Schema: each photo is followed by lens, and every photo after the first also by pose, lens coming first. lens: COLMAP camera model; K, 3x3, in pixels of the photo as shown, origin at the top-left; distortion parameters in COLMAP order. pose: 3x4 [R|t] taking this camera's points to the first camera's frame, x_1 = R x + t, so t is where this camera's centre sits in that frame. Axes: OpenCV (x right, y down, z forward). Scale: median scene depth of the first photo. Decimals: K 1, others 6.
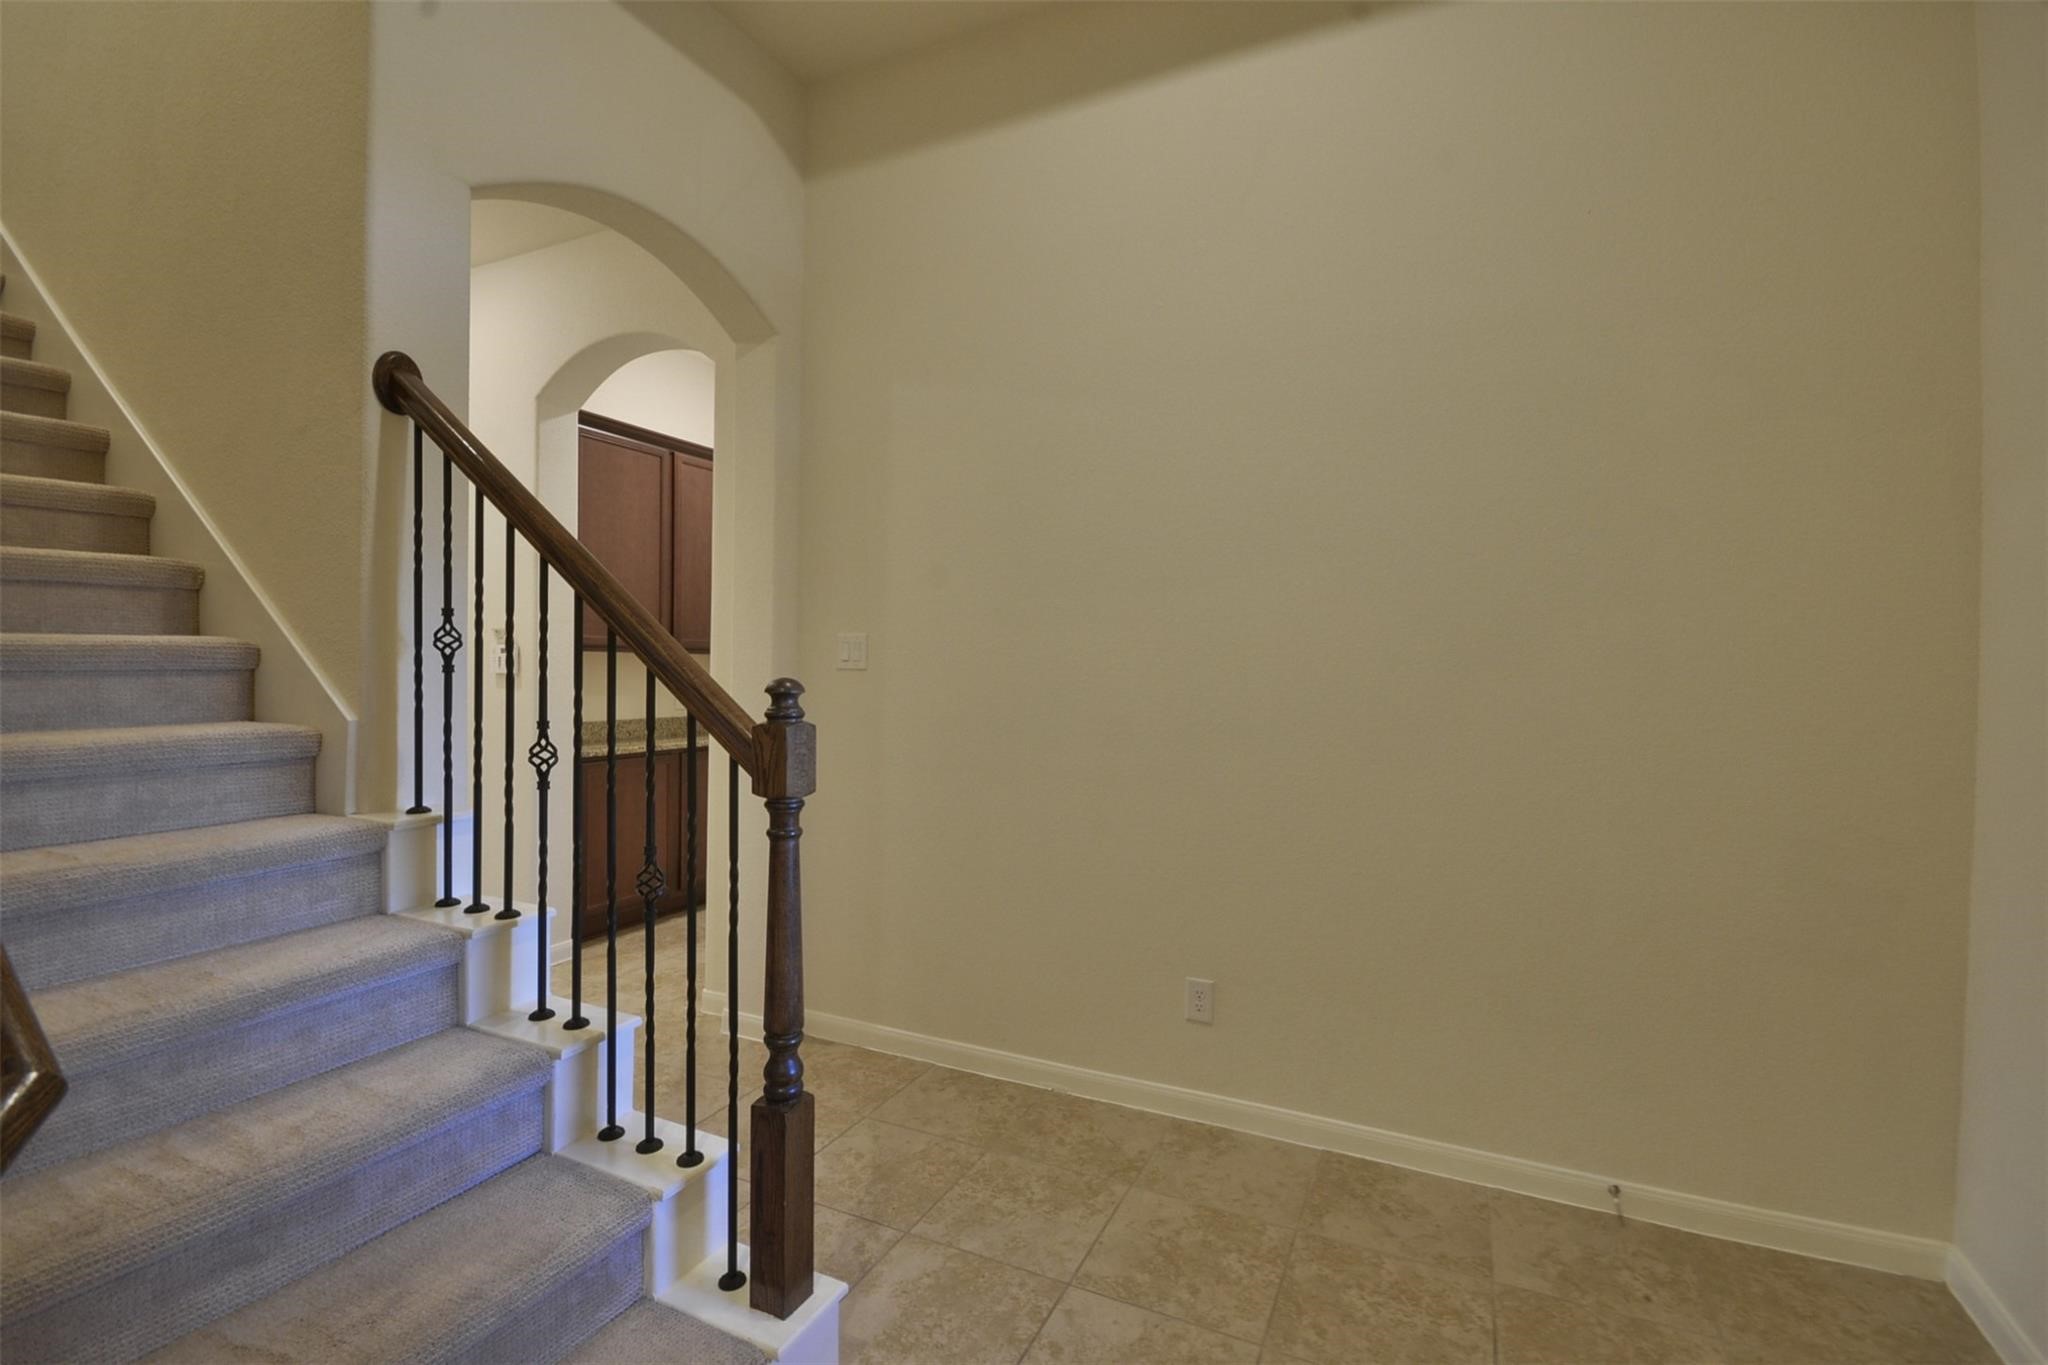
lens RADIAL K [[906.7, 0, 1023.9], [0, 906.7, 676.2], [0, 0, 1]] dist [0.000503, -0.003716]
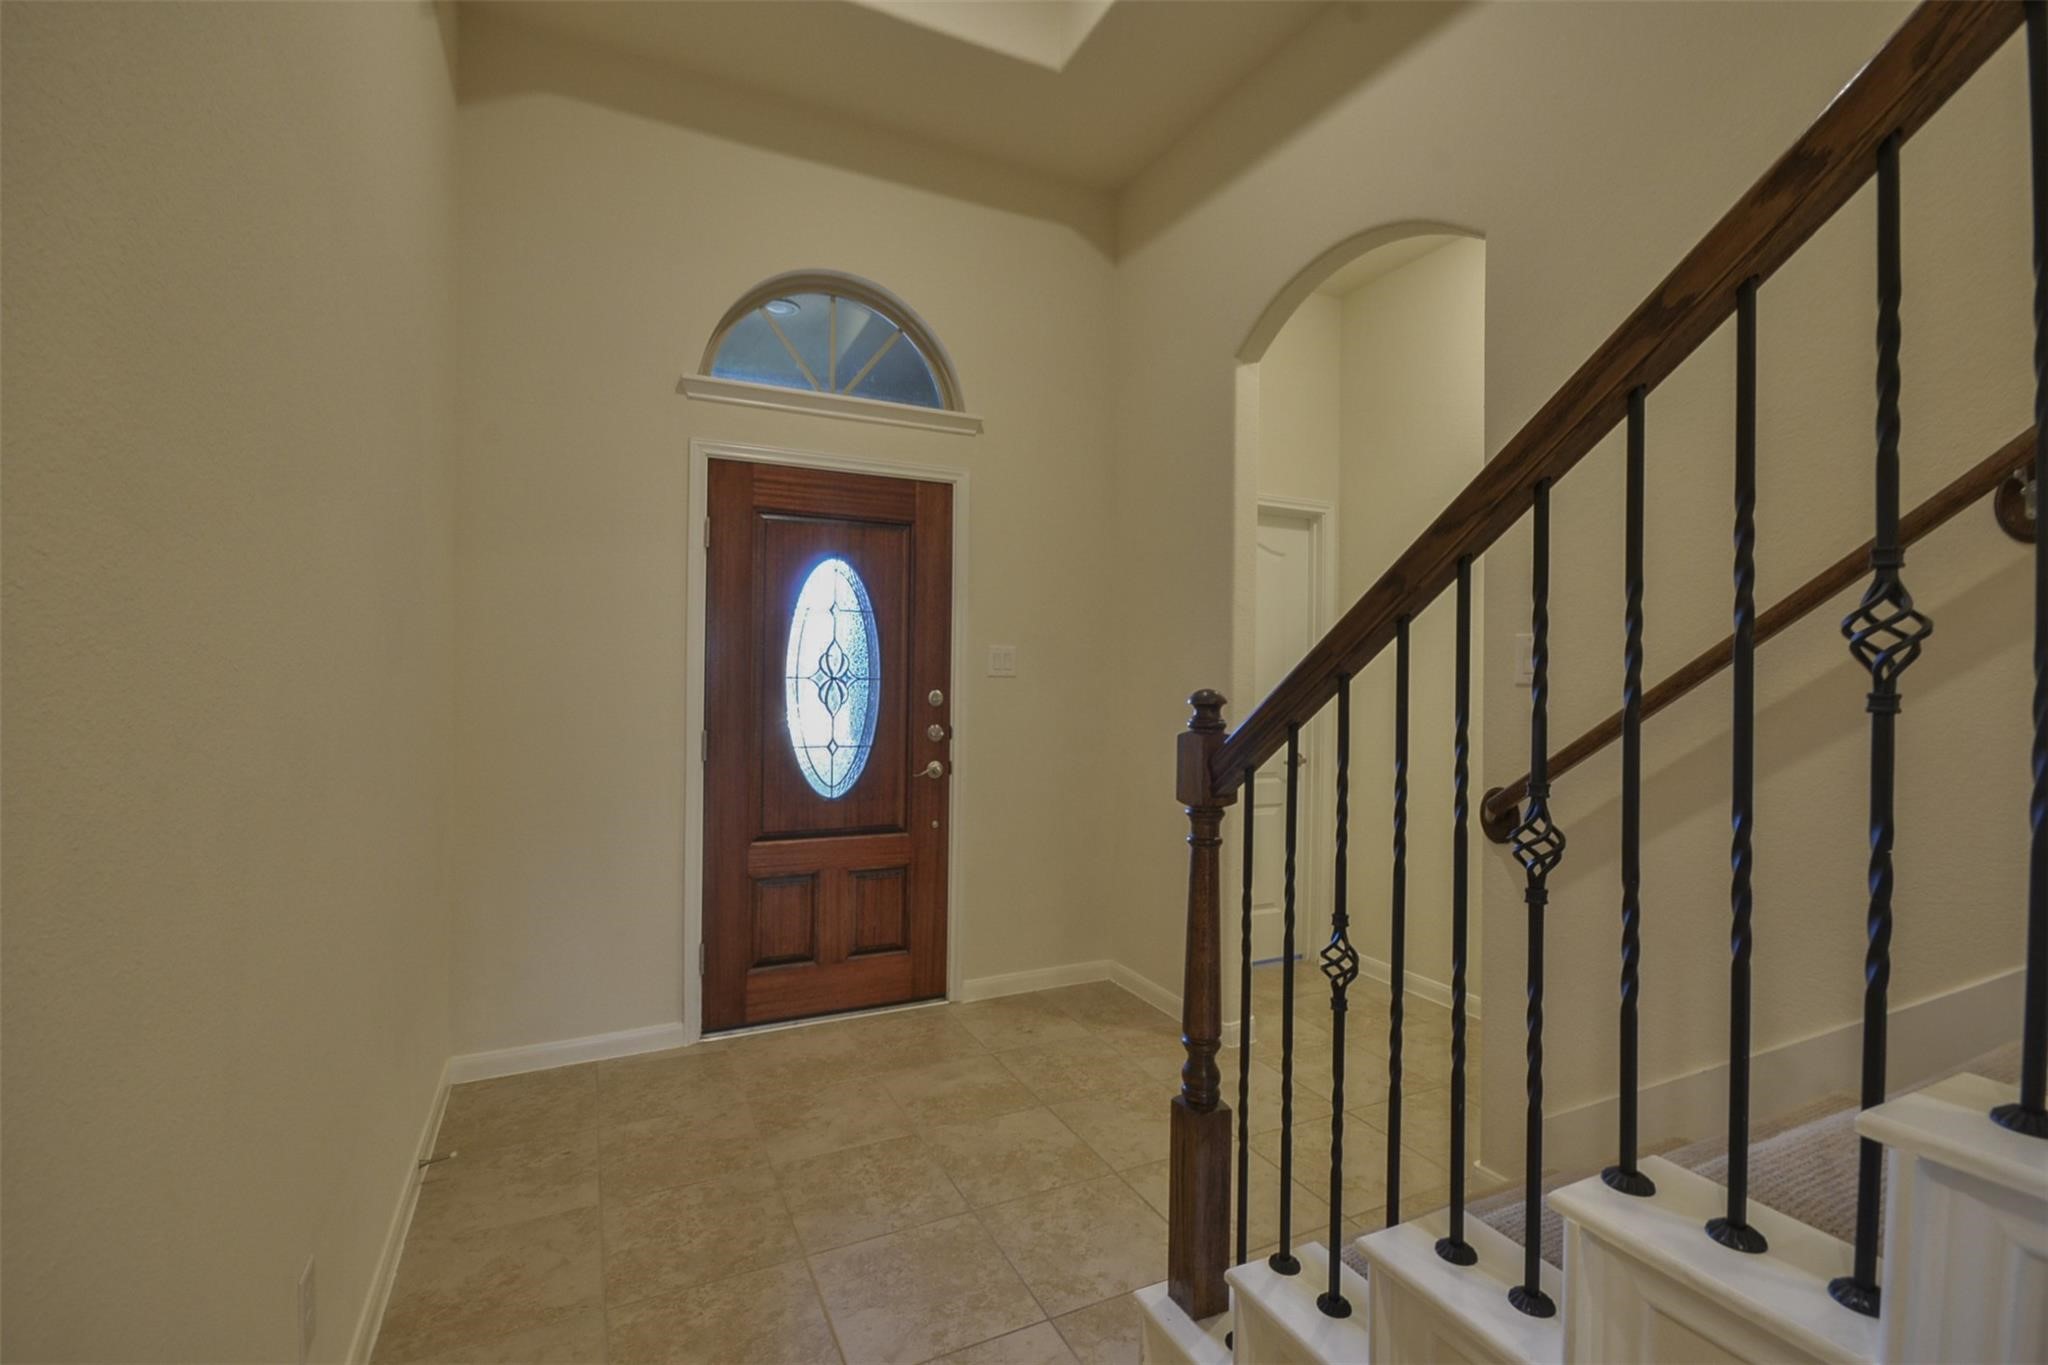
lens RADIAL K [[906.7, 0, 1022.7], [0, 906.7, 677.1], [0, 0, 1]] dist [0.000503, -0.003716]
pose [[-0.786870, -0.019048, 0.616825, -0.599133], [-0.016111, 0.999817, 0.010323, -0.018510], [-0.616909, -0.001815, -0.787032, 1.583664]]
